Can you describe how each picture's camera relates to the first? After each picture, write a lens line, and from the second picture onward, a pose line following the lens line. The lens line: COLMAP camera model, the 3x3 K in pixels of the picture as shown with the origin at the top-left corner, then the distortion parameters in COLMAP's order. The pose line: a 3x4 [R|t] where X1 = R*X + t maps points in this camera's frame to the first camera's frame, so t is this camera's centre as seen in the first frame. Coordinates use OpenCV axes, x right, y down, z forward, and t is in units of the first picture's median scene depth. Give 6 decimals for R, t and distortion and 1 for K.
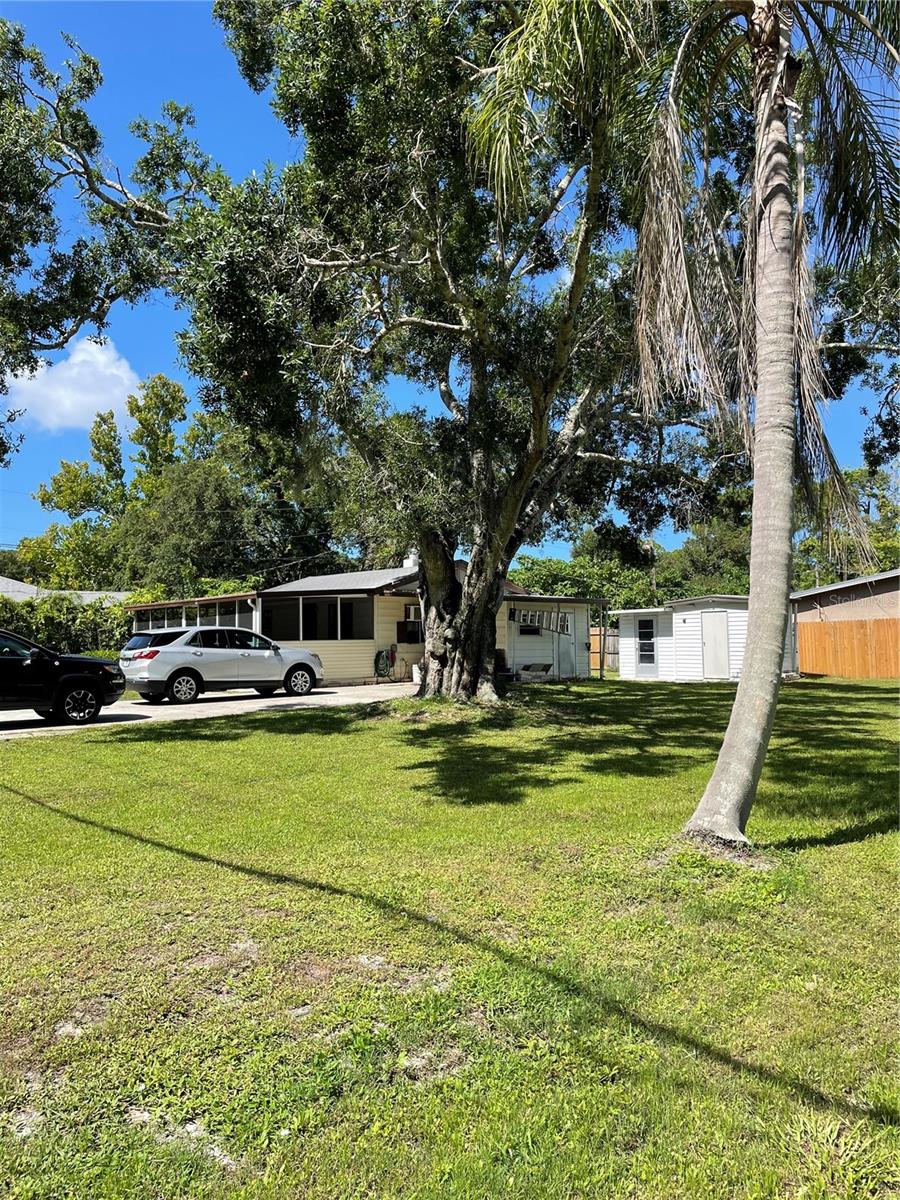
lens RADIAL K [[895.5, 0, 448.1], [0, 895.5, 596.4], [0, 0, 1]] dist [0.085259, -0.111860]
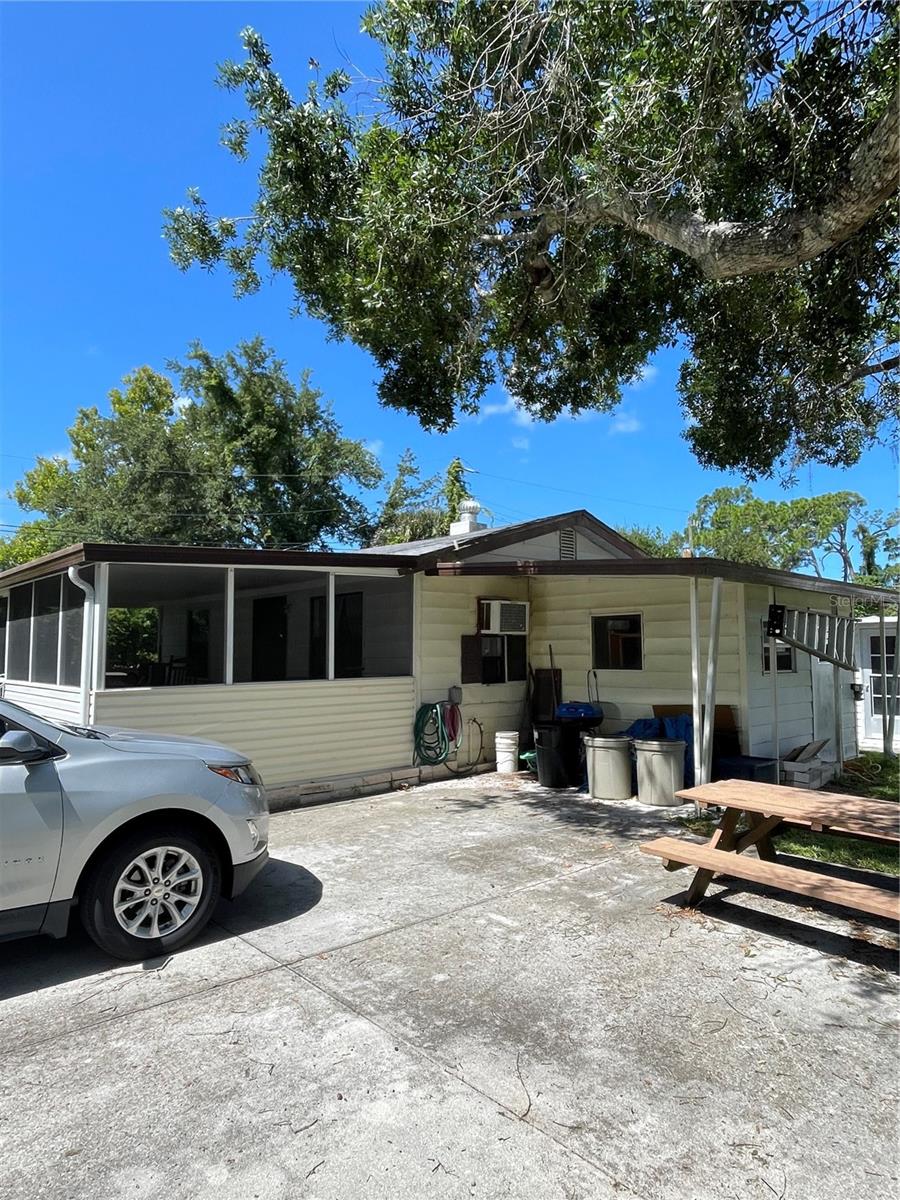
lens RADIAL K [[715.6, 0, 451.2], [0, 715.6, 601.5], [0, 0, 1]] dist [0.008157, 0.000740]
pose [[0.999102, 0.012355, 0.040523, -0.077425], [-0.011684, 0.999791, -0.016765, 0.017551], [-0.040722, 0.016276, 0.999038, 0.646166]]
